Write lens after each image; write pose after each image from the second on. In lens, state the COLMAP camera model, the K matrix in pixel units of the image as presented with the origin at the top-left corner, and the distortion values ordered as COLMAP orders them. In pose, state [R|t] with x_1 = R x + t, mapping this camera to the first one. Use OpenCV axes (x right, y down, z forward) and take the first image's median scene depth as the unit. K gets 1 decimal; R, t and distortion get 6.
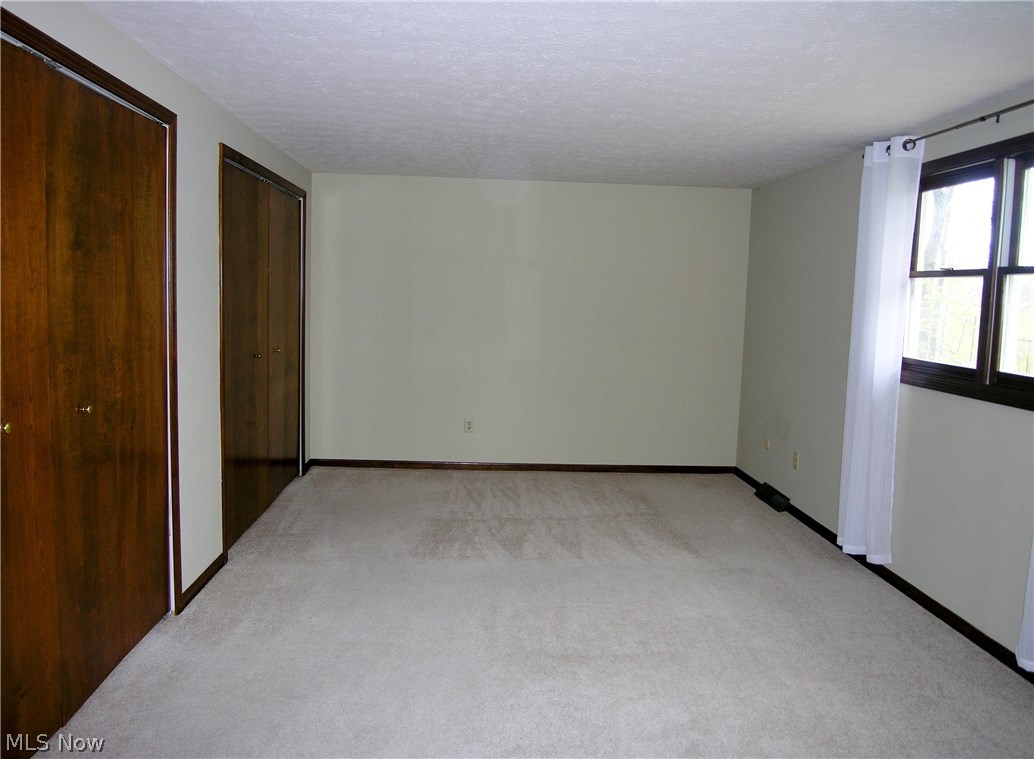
lens RADIAL K [[750.7, 0, 511.7], [0, 750.7, 361.0], [0, 0, 1]] dist [-0.057361, -0.001948]
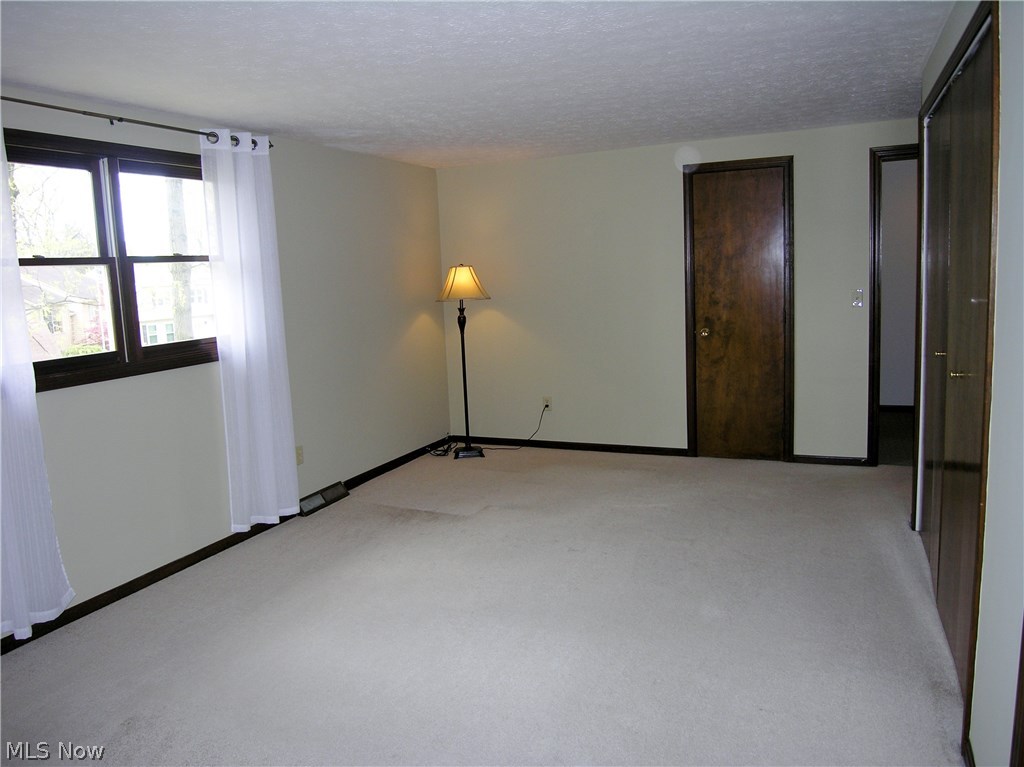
lens RADIAL K [[715.8, 0, 512.0], [0, 715.8, 383.5], [0, 0, 1]] dist [-0.093171, -0.002050]
pose [[-0.888415, -0.055484, 0.455676, -0.362015], [0.062056, 0.969040, 0.238979, -0.157209], [-0.454828, 0.240589, -0.857466, 1.695801]]
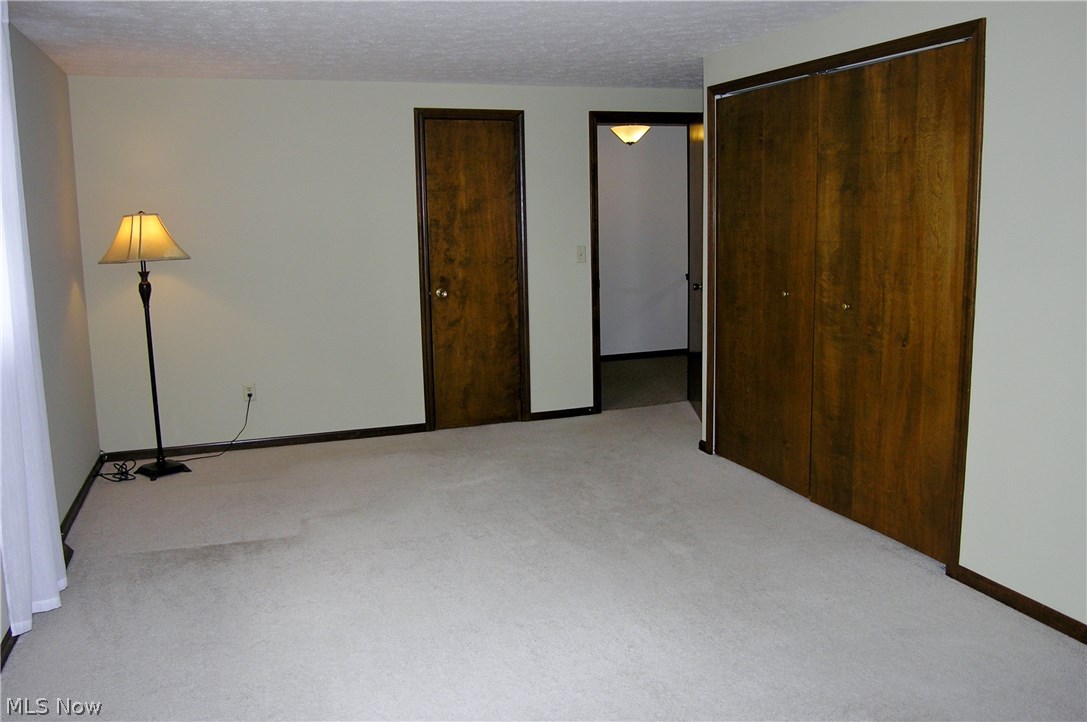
lens RADIAL K [[845.9, 0, 543.5], [0, 845.9, 361.0], [0, 0, 1]] dist [-0.095176, -0.001234]
pose [[-0.955789, 0.038104, -0.291575, 0.330257], [-0.035172, 0.969637, 0.242006, -0.152365], [0.291944, 0.241562, -0.925428, 1.812955]]
